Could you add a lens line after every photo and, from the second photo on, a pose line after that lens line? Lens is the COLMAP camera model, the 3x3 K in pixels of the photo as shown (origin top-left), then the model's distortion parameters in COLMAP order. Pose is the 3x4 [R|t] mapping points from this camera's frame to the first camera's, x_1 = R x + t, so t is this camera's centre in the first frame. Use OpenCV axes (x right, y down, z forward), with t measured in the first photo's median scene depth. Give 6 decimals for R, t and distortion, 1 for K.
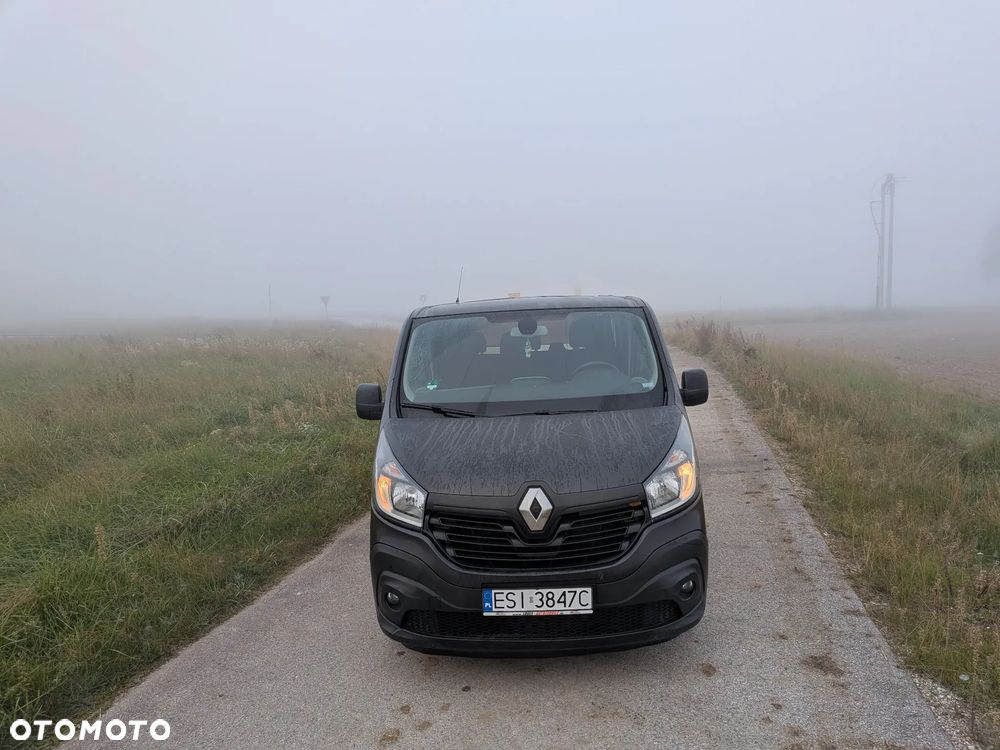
lens RADIAL K [[755.8, 0, 535.4], [0, 755.8, 361.7], [0, 0, 1]] dist [0.024259, -0.045601]
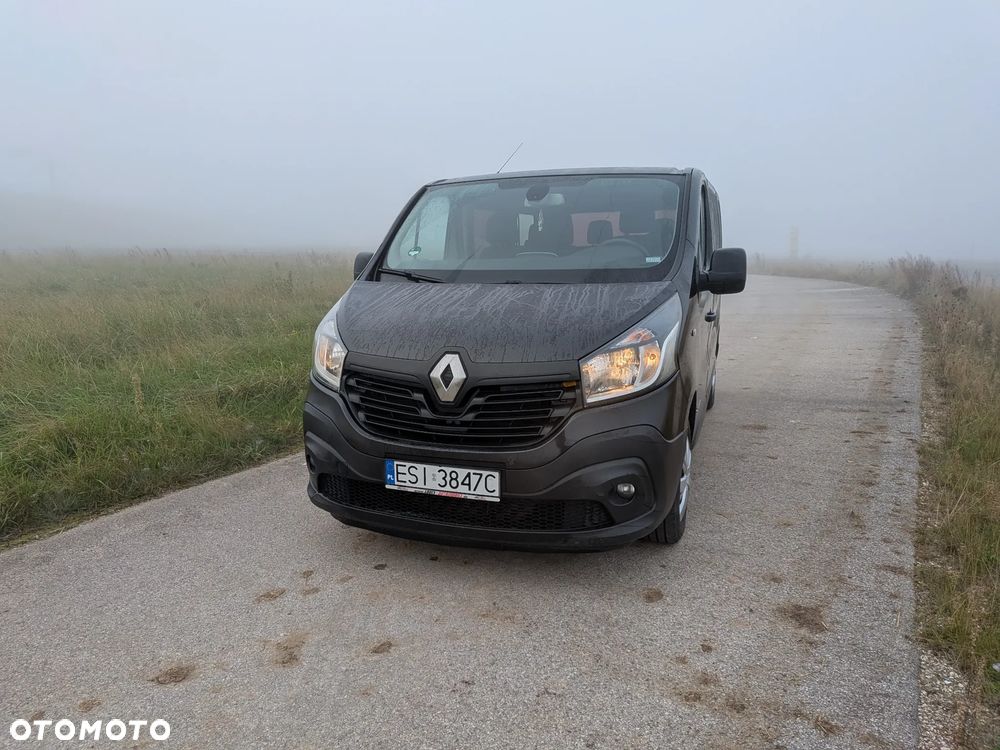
lens RADIAL K [[749.8, 0, 505.5], [0, 749.8, 399.4], [0, 0, 1]] dist [0.090287, -0.158838]
pose [[0.946599, 0.098341, -0.307051, 0.328014], [-0.060710, 0.989678, 0.129811, 0.104735], [0.316647, -0.104238, 0.942798, 0.209315]]
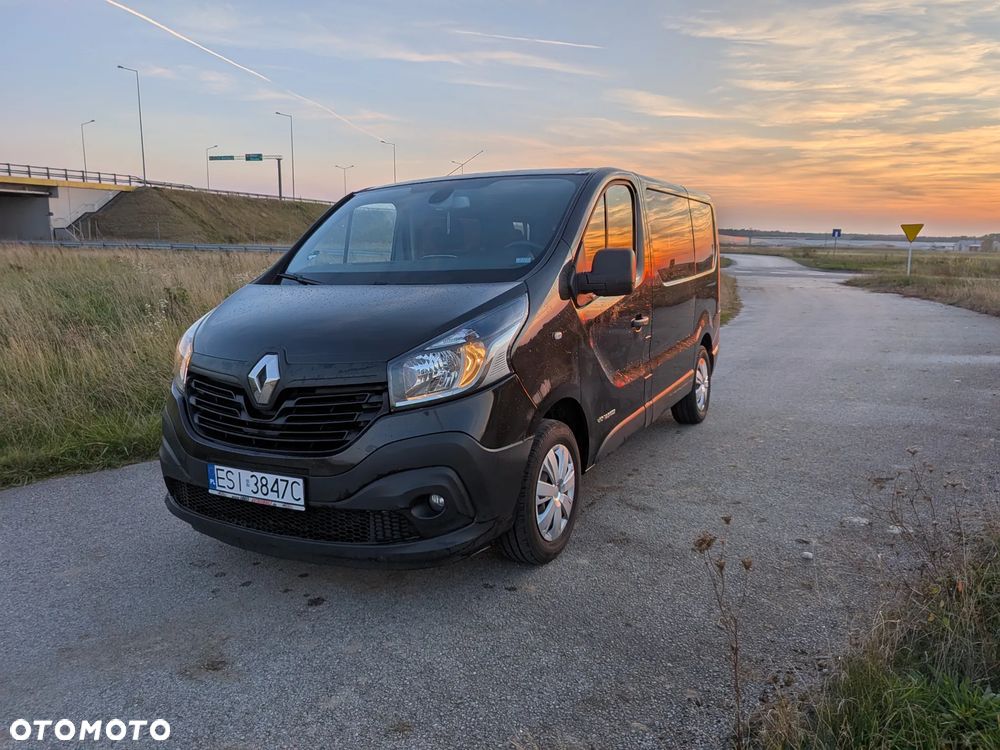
lens RADIAL K [[755.8, 0, 535.4], [0, 755.8, 361.7], [0, 0, 1]] dist [0.024259, -0.045601]
pose [[0.899565, 0.083074, -0.428815, 0.623340], [-0.059861, 0.995931, 0.067366, 0.102891], [0.432666, -0.034931, 0.900877, 0.379152]]
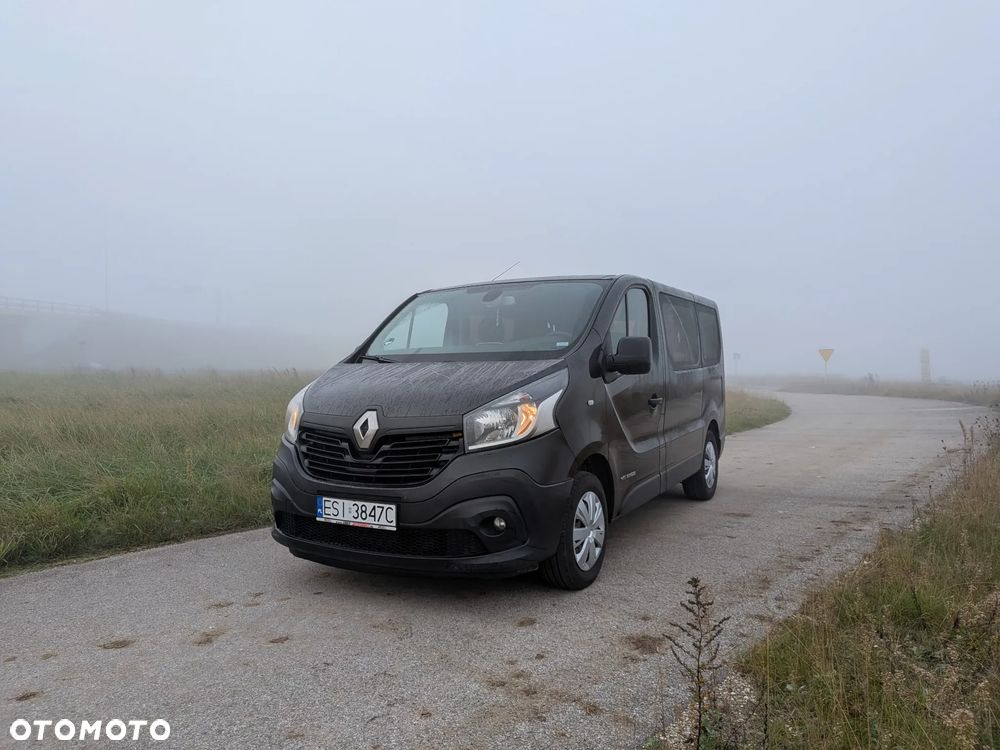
lens RADIAL K [[759.0, 0, 503.6], [0, 759.0, 374.9], [0, 0, 1]] dist [0.059281, -0.103577]
pose [[0.875658, 0.036958, -0.481515, 0.691948], [-0.072878, 0.995762, -0.056103, 0.164799], [0.477401, 0.084218, 0.874640, 0.137363]]
